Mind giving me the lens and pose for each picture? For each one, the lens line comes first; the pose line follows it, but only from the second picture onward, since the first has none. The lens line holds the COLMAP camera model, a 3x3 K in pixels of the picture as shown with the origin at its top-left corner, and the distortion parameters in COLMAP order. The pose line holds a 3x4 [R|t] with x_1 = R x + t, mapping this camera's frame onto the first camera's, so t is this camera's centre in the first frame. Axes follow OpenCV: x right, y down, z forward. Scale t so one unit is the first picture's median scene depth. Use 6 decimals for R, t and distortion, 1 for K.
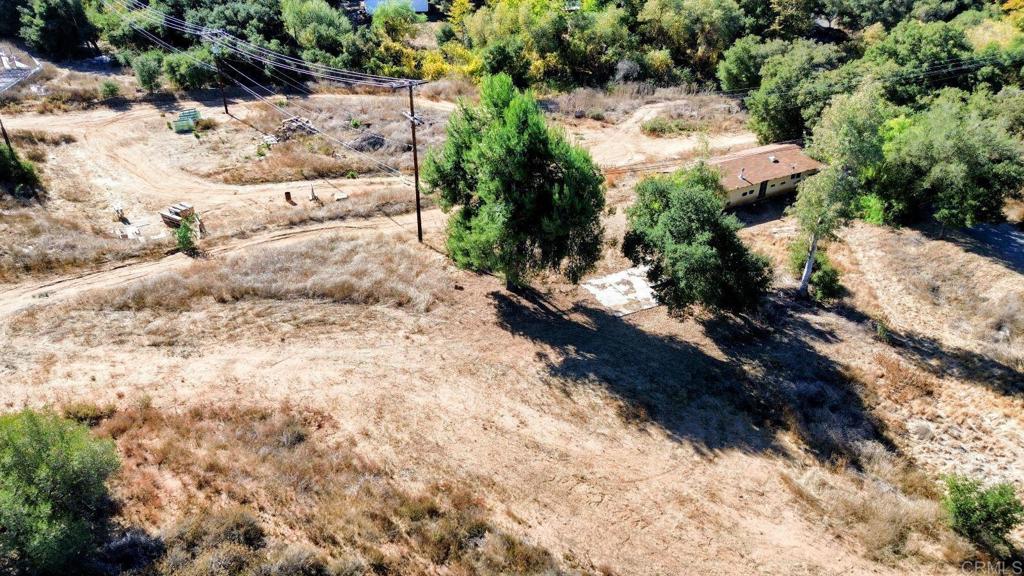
lens RADIAL K [[710.7, 0, 524.4], [0, 710.7, 289.1], [0, 0, 1]] dist [0.070526, -0.059354]
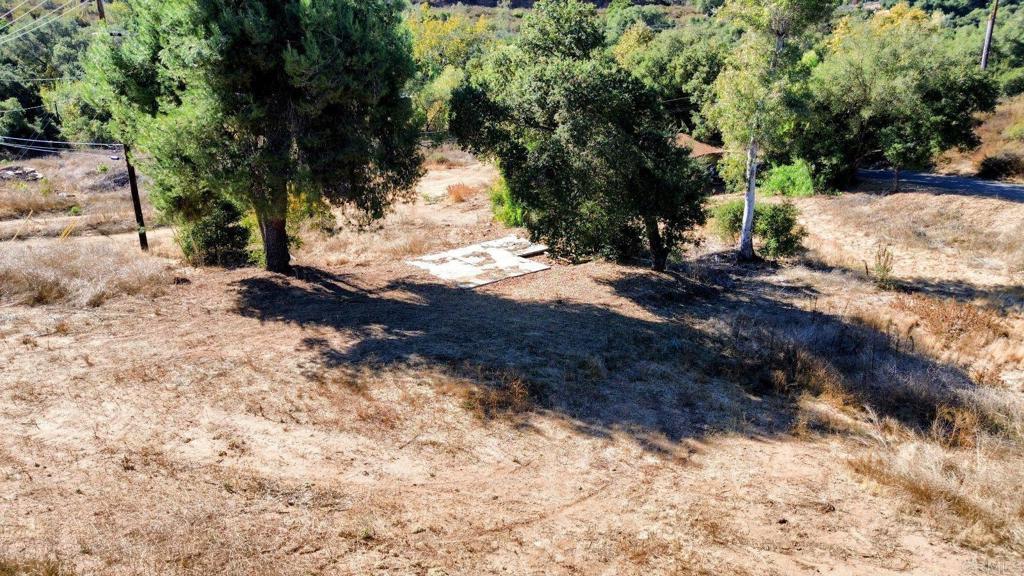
lens RADIAL K [[710.7, 0, 524.4], [0, 710.7, 289.1], [0, 0, 1]] dist [0.070526, -0.059354]
pose [[0.981073, -0.085358, 0.173812, 0.087503], [0.122276, 0.969092, -0.214266, 0.188898], [-0.150150, 0.231464, 0.961186, 0.499384]]
